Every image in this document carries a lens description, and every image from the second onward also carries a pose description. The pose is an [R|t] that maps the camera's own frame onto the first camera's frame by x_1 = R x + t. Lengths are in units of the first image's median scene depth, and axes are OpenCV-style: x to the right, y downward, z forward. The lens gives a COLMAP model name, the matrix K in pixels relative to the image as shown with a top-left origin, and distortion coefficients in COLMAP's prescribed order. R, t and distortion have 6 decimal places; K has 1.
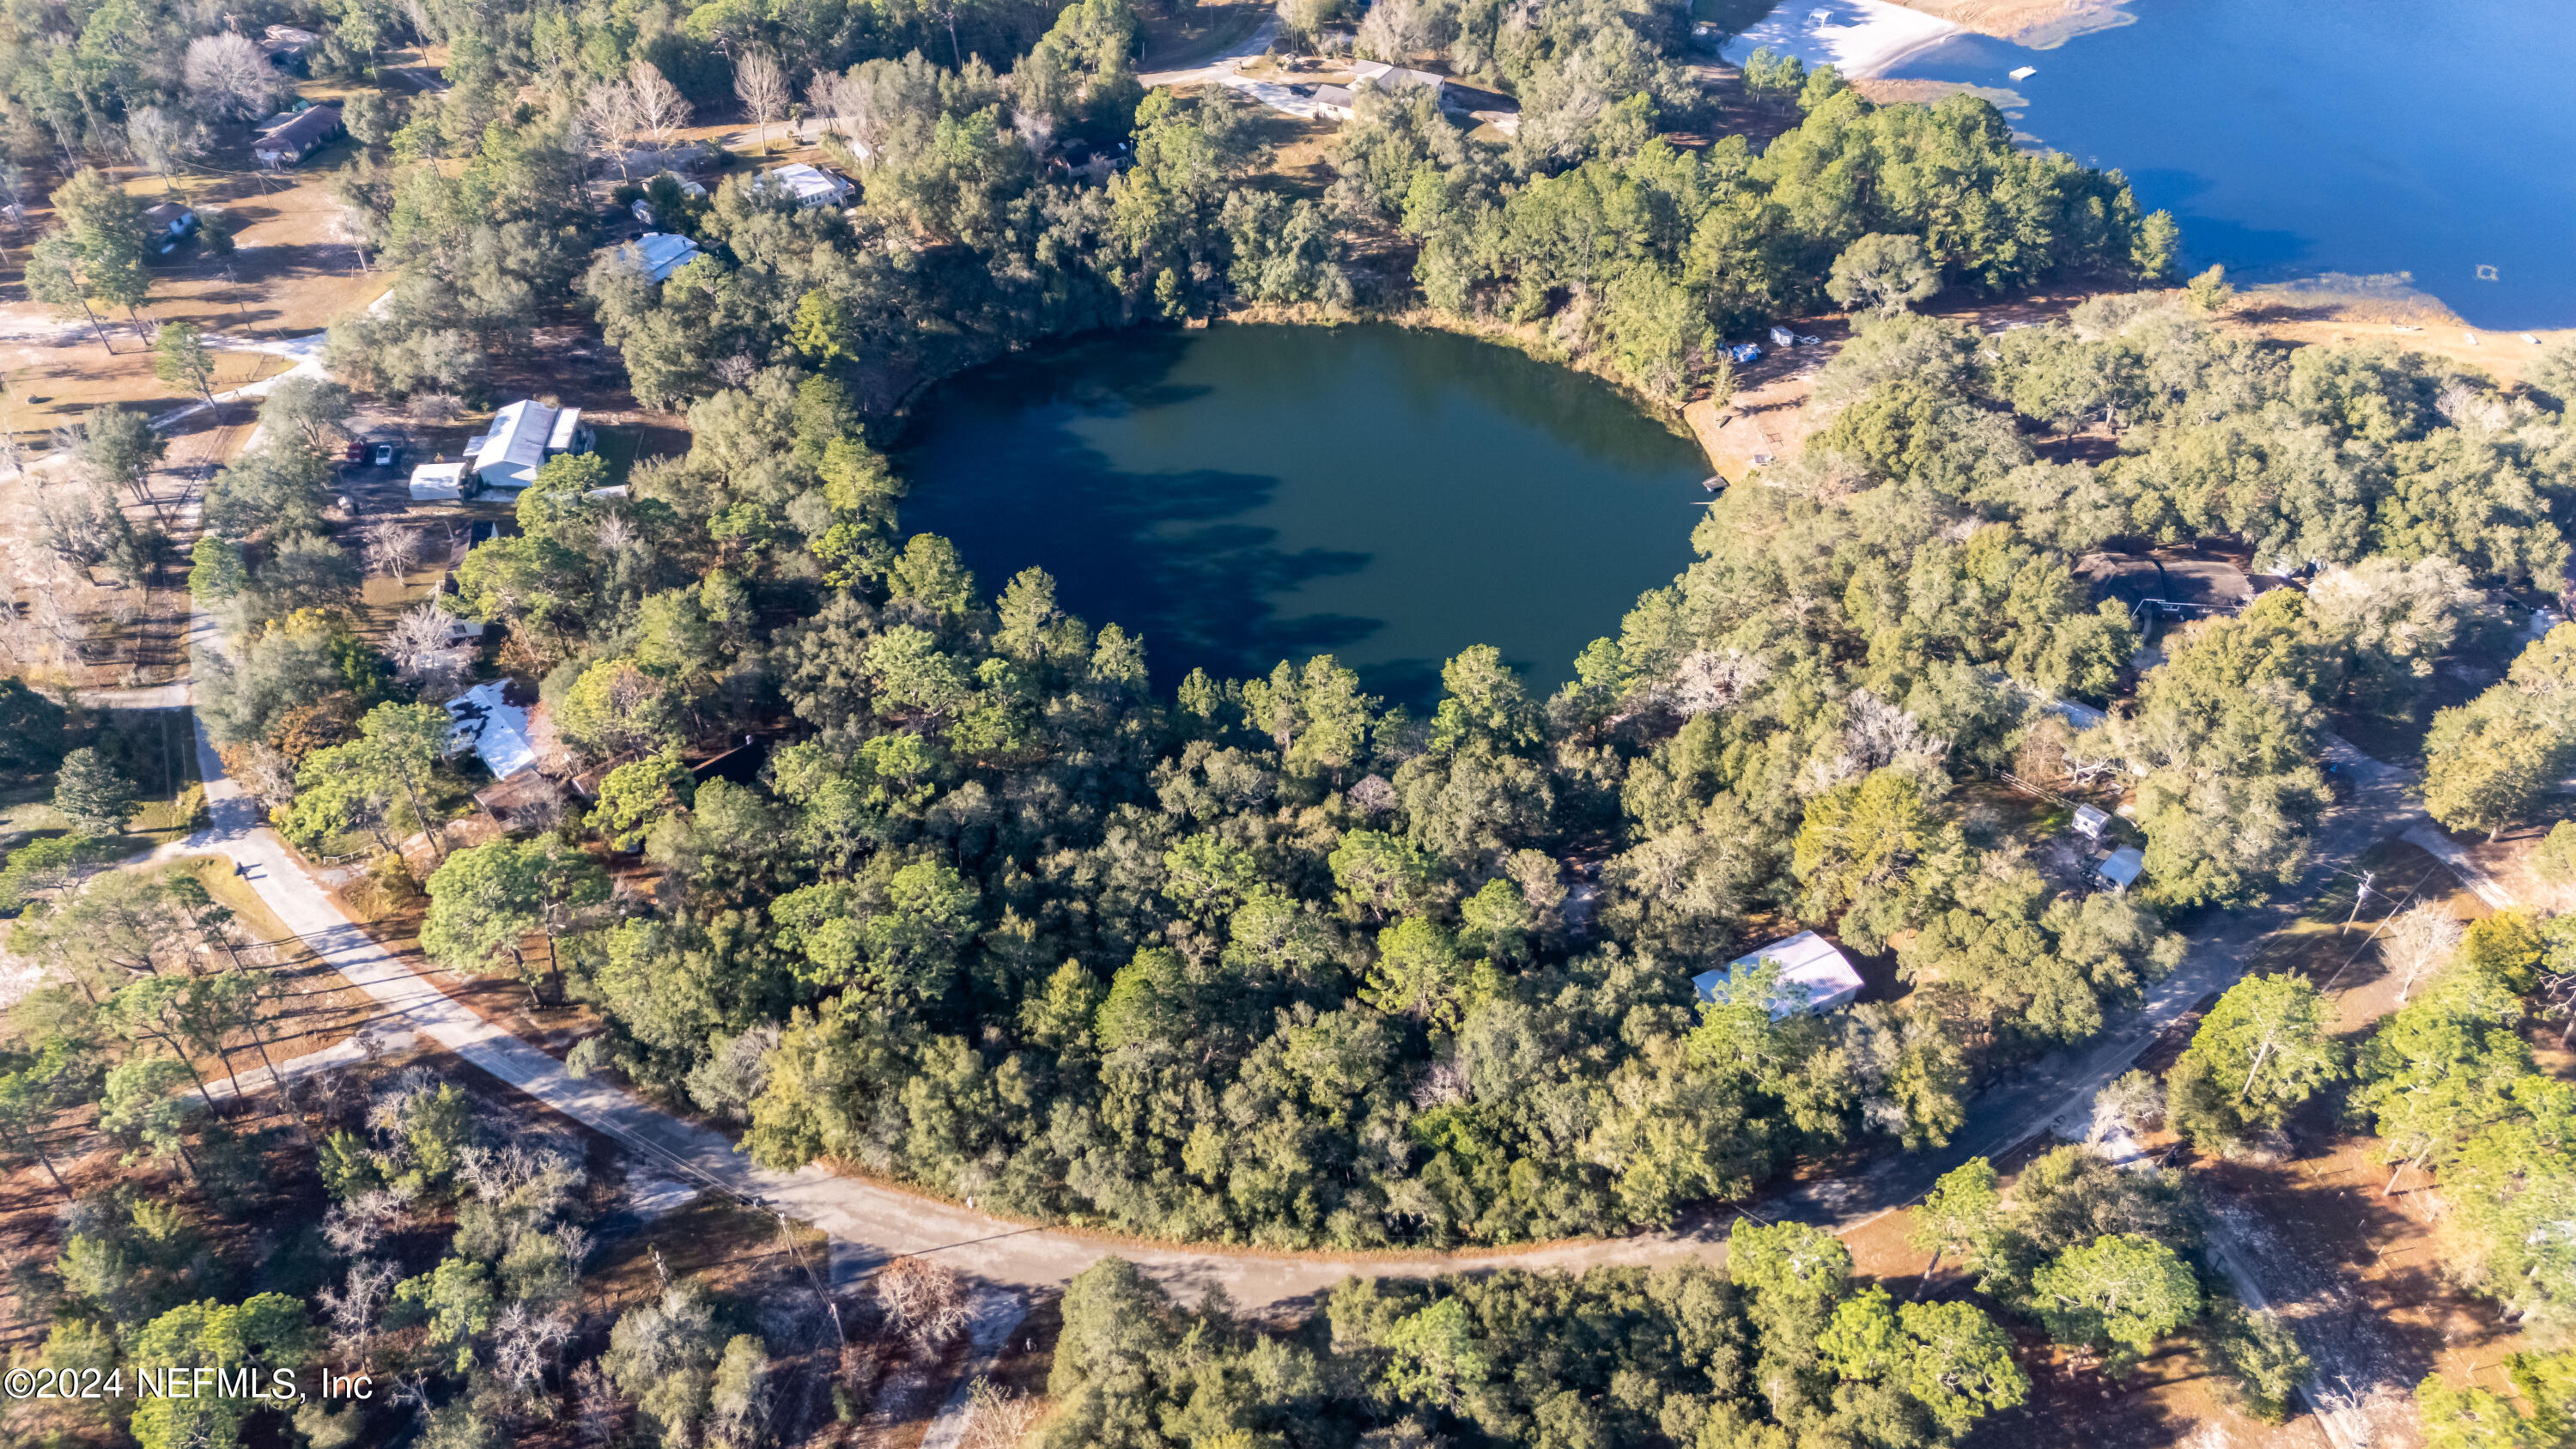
lens RADIAL K [[1933.5, 0, 1288.0], [0, 1933.5, 724.5], [0, 0, 1]] dist [0.186727, -0.445772]
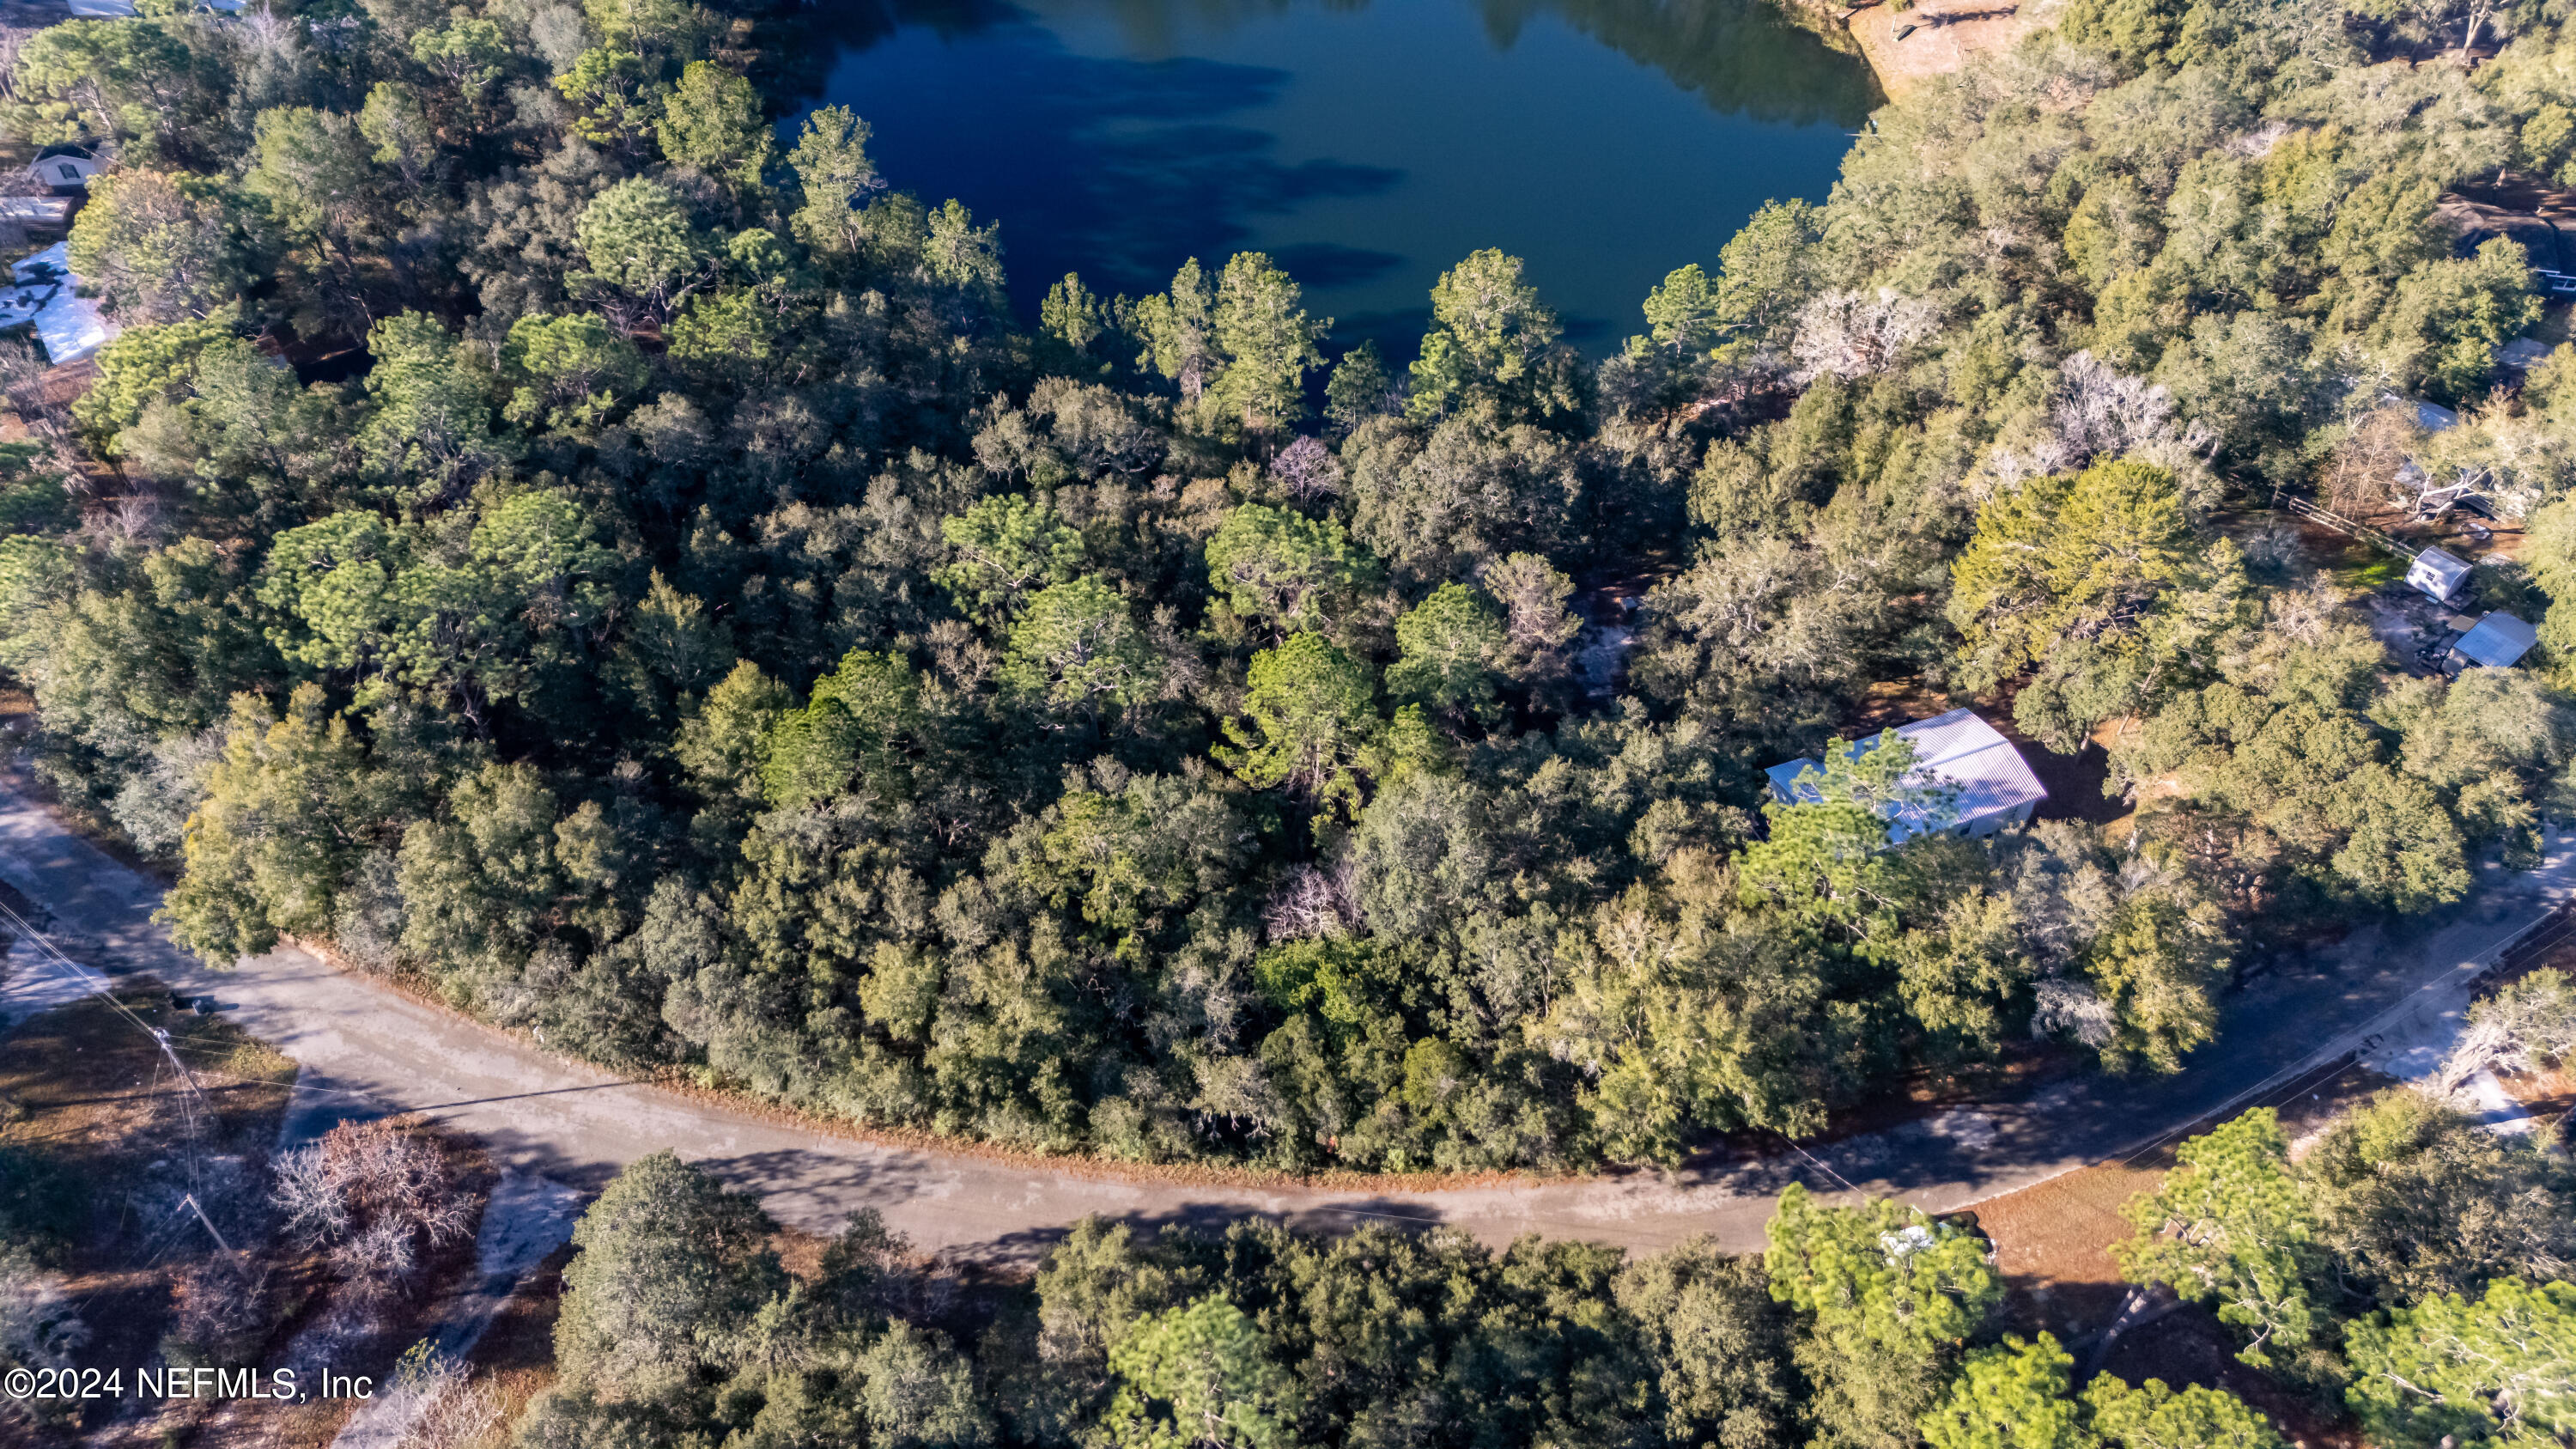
lens RADIAL K [[1890.3, 0, 1288.0], [0, 1890.3, 724.5], [0, 0, 1]] dist [0.096963, -0.070662]
pose [[0.995113, 0.069731, -0.069915, 0.100281], [-0.063274, 0.993869, 0.090665, 0.073142], [0.075809, -0.085799, 0.993424, 0.400946]]
